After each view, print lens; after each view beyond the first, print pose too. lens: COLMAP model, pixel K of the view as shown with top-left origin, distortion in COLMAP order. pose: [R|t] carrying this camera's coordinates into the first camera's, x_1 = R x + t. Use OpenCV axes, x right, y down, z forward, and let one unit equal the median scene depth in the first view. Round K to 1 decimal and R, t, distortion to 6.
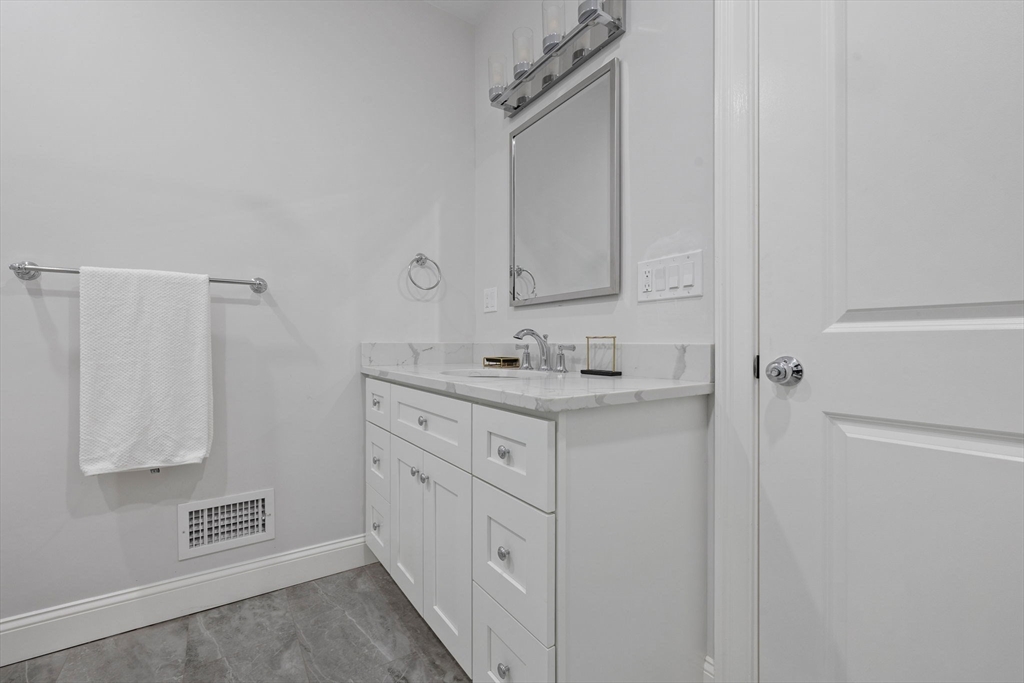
lens RADIAL K [[427.9, 0, 511.2], [0, 427.9, 343.8], [0, 0, 1]] dist [-0.000870, -0.000271]
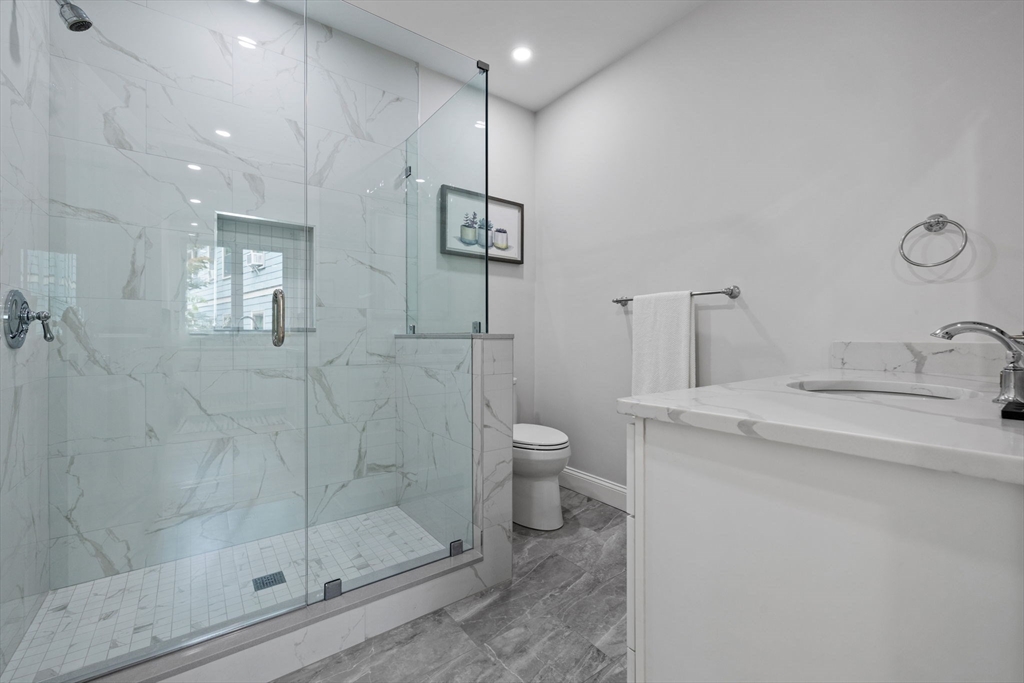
lens RADIAL K [[427.9, 0, 511.9], [0, 427.9, 339.0], [0, 0, 1]] dist [-0.000870, -0.000271]
pose [[0.040945, 0.005132, -0.999148, 0.573664], [-0.002375, 0.999984, 0.005038, -0.012760], [0.999159, 0.002166, 0.040956, 0.355757]]
